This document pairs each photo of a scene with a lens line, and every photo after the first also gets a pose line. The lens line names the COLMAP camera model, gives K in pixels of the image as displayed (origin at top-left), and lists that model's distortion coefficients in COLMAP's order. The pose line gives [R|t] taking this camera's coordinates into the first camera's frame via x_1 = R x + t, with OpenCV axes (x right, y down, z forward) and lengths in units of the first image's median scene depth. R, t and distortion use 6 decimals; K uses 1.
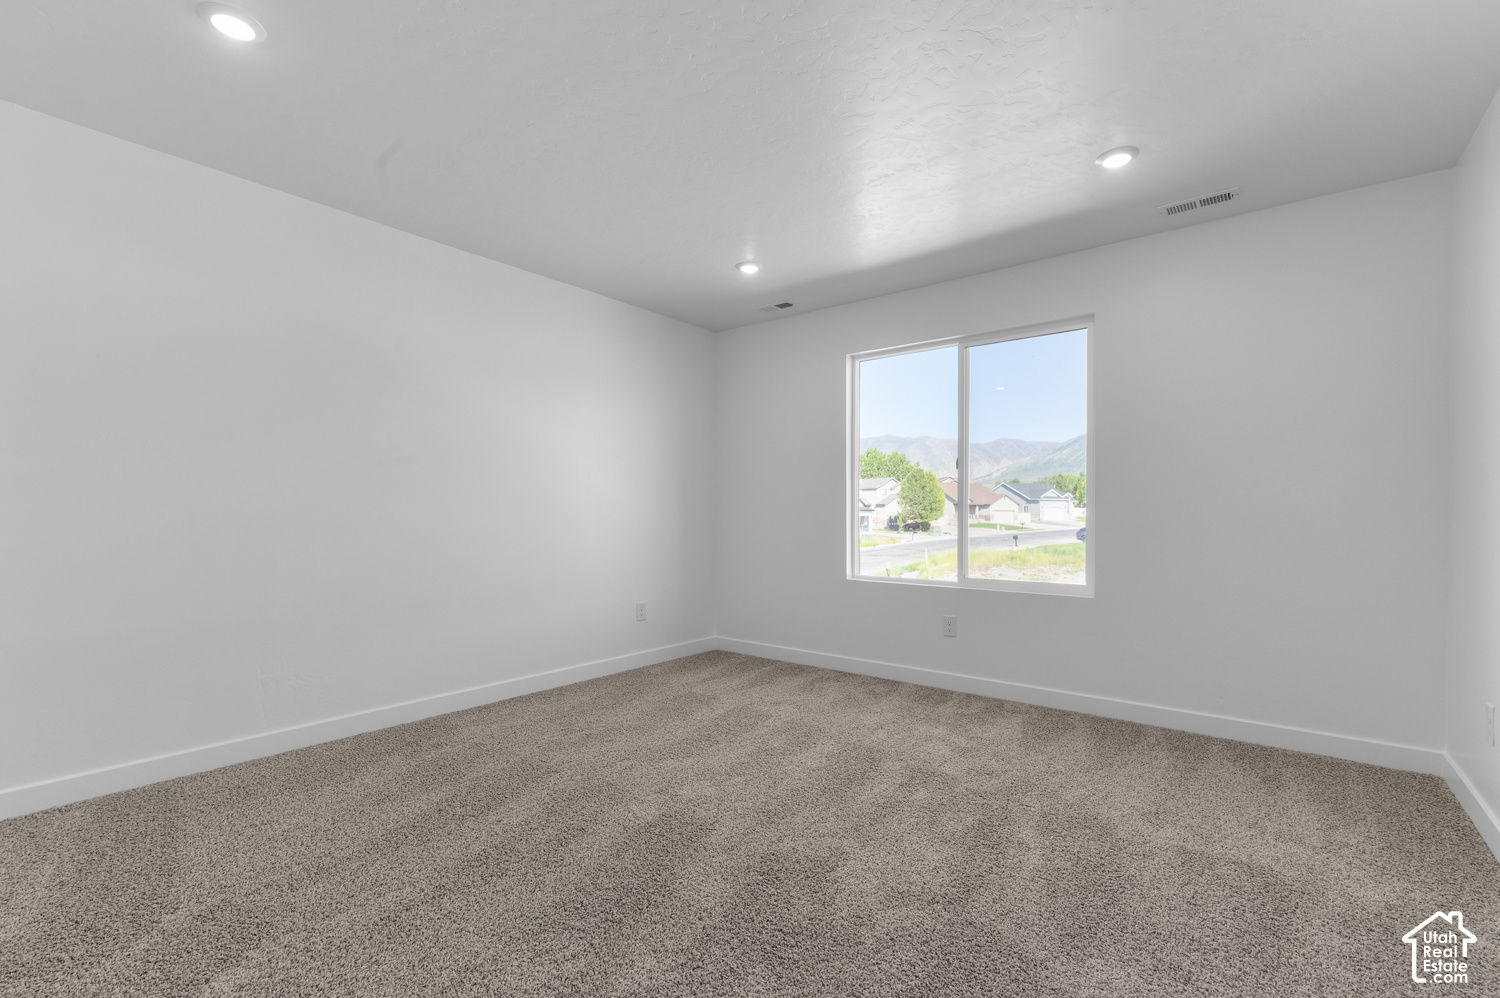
lens RADIAL K [[650.0, 0, 754.0], [0, 650.0, 515.9], [0, 0, 1]] dist [0.003547, 0.000337]
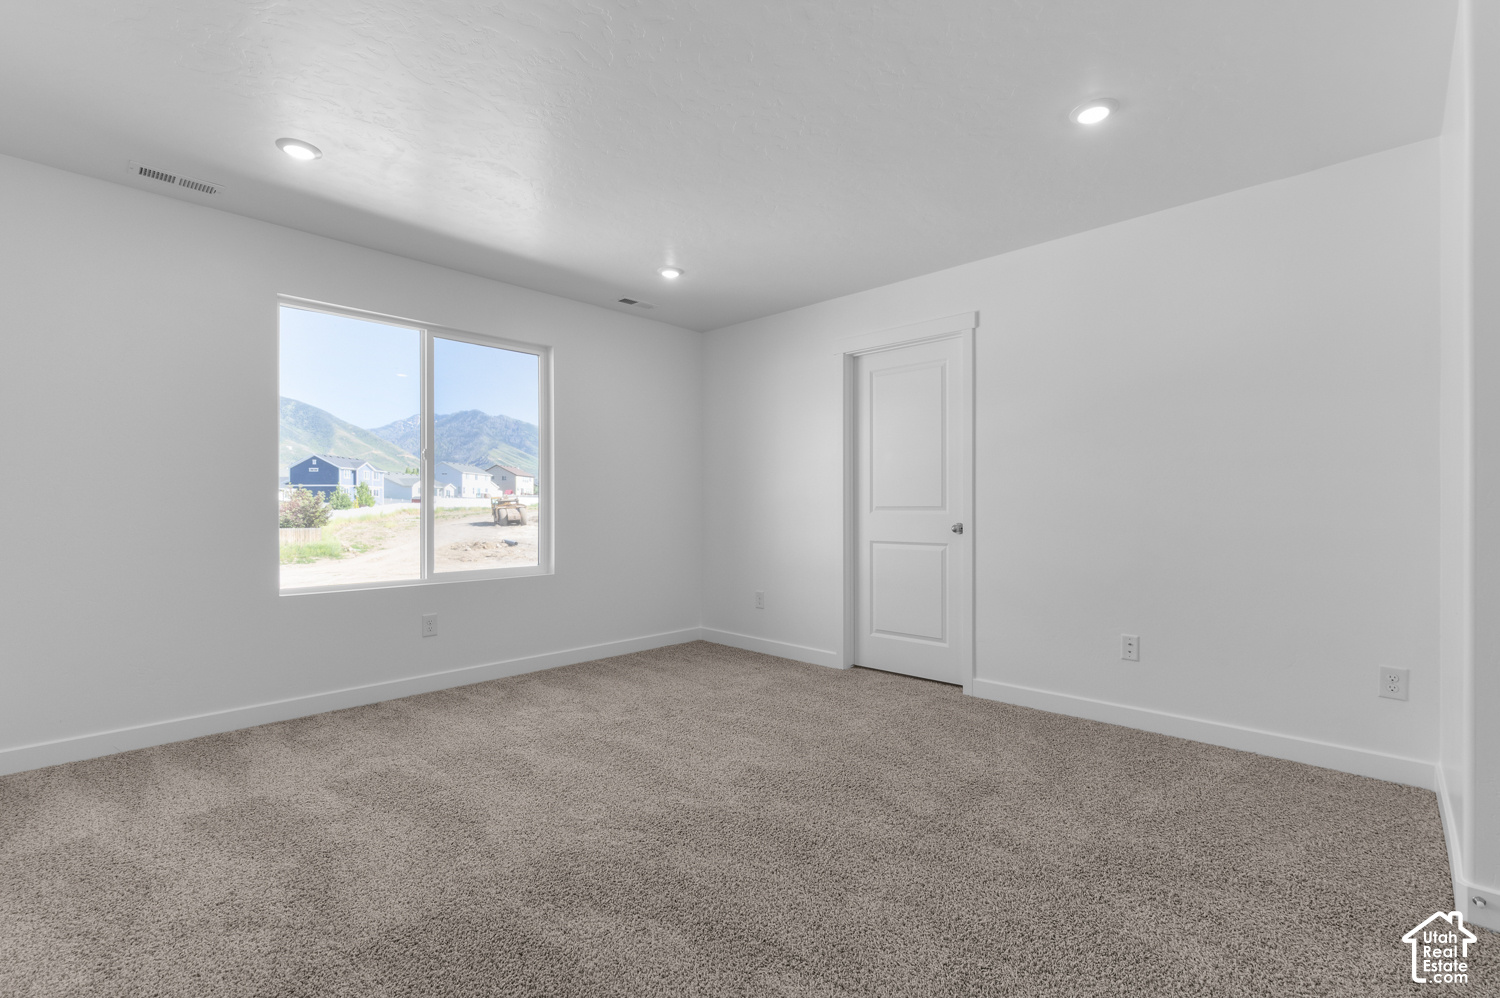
lens RADIAL K [[649.8, 0, 750.0], [0, 649.8, 499.0], [0, 0, 1]] dist [-0.002156, -0.000227]
pose [[0.102263, 0.018153, 0.994592, -0.638853], [0.014397, 0.999702, -0.019727, 0.011732], [-0.994653, 0.016336, 0.101971, 0.465134]]
